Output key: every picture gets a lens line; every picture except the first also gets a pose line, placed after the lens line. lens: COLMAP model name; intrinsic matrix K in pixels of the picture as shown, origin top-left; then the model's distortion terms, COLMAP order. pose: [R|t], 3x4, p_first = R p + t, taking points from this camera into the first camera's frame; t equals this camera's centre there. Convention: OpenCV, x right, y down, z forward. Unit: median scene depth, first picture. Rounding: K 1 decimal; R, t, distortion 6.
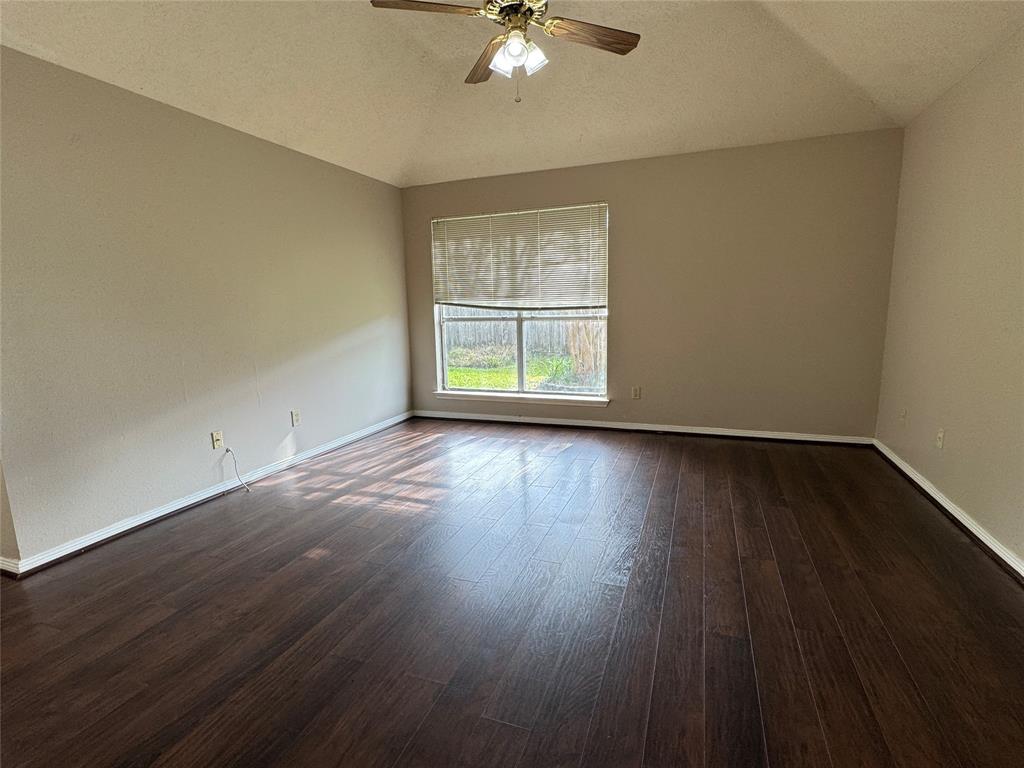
lens RADIAL K [[505.9, 0, 509.3], [0, 505.9, 380.9], [0, 0, 1]] dist [0.000442, 0.000472]
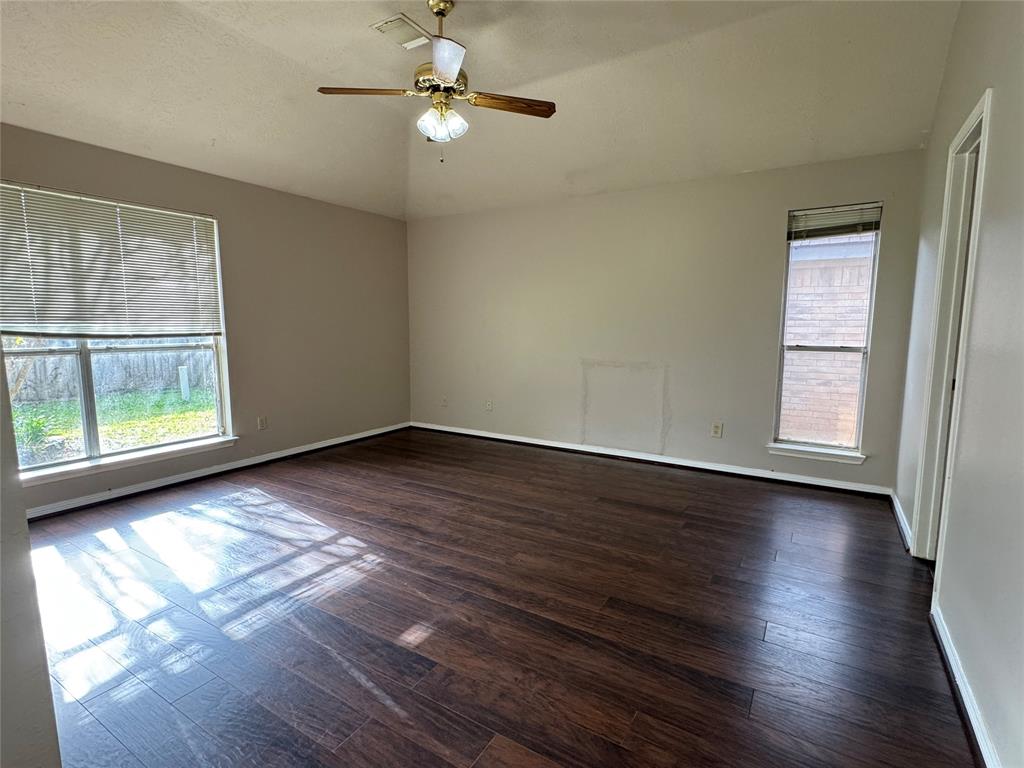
lens RADIAL K [[505.9, 0, 510.2], [0, 505.9, 388.3], [0, 0, 1]] dist [0.000442, 0.000472]
pose [[0.191945, -0.100415, 0.976255, -0.564841], [0.140025, 0.987377, 0.074028, -0.044976], [-0.971365, 0.122491, 0.203582, 0.323996]]
